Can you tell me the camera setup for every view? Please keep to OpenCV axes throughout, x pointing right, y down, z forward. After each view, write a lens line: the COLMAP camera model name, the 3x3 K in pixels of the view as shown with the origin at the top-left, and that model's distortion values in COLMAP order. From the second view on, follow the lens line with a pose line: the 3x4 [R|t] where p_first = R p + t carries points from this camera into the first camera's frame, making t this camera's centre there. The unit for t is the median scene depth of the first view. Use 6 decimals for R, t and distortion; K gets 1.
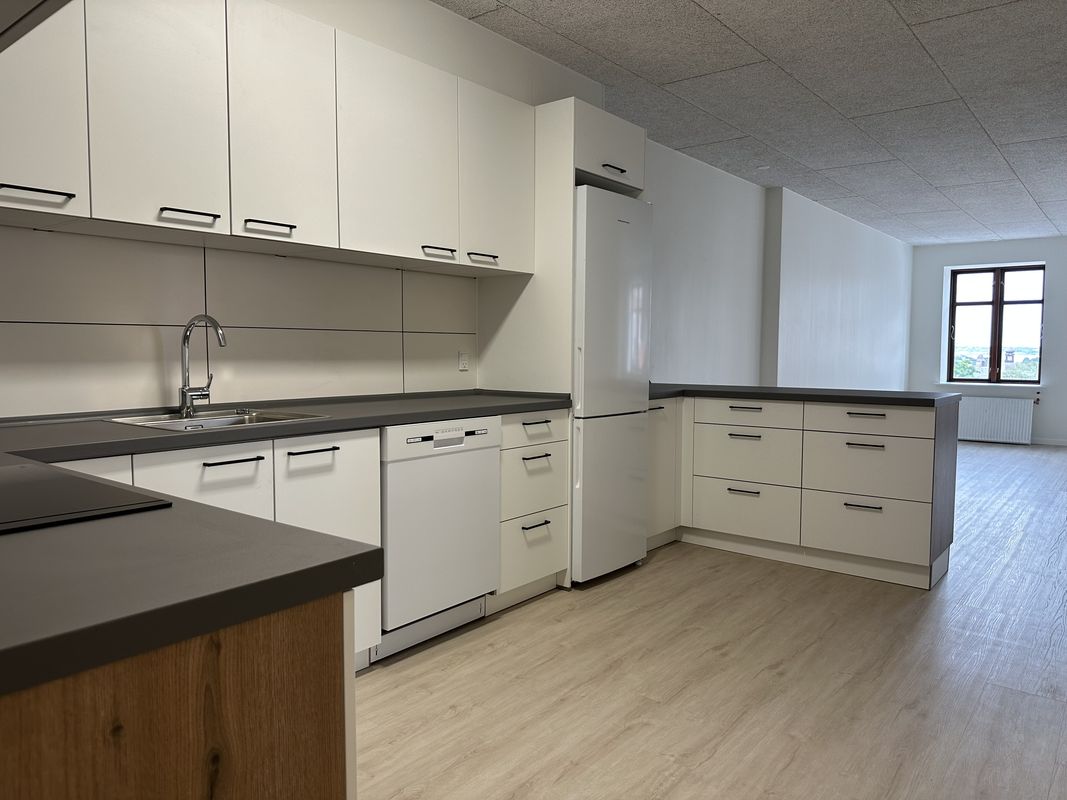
lens RADIAL K [[761.8, 0, 540.6], [0, 761.8, 395.7], [0, 0, 1]] dist [0.056052, -0.052821]
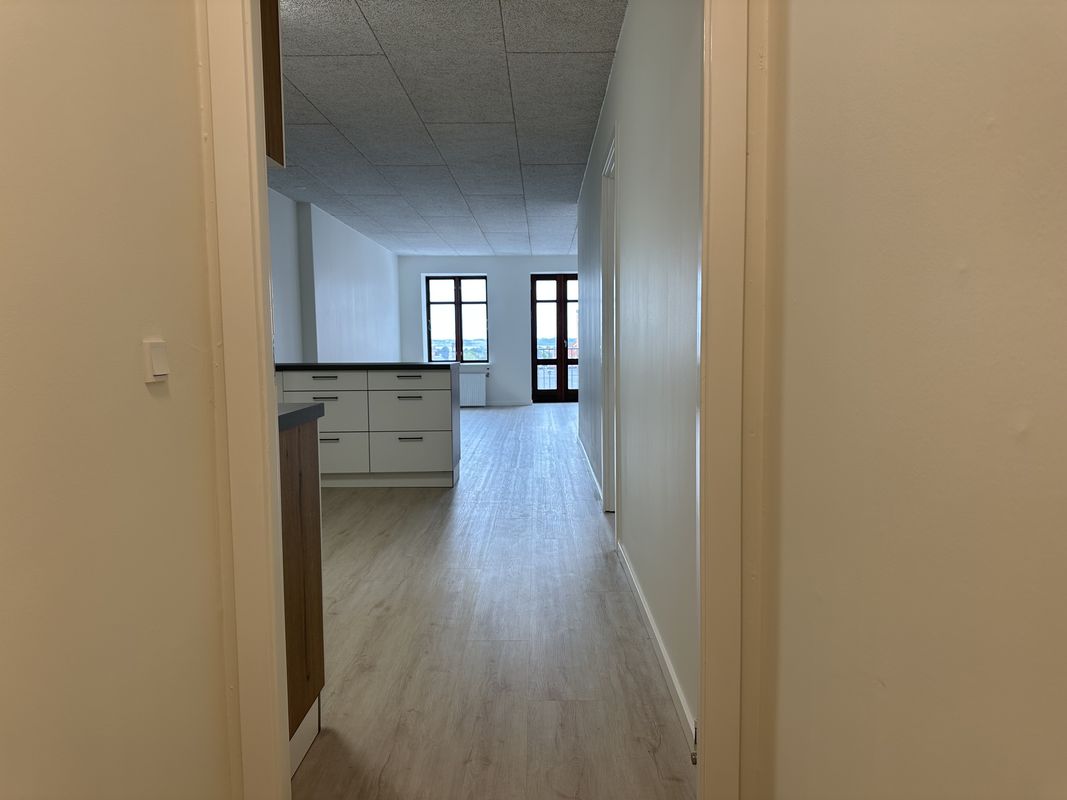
lens RADIAL K [[761.8, 0, 544.7], [0, 761.8, 391.9], [0, 0, 1]] dist [0.056052, -0.052821]
pose [[0.785849, -0.052032, 0.616226, -0.313256], [0.050843, 0.998517, 0.019473, 0.043218], [-0.616325, 0.016028, 0.787329, -0.356458]]
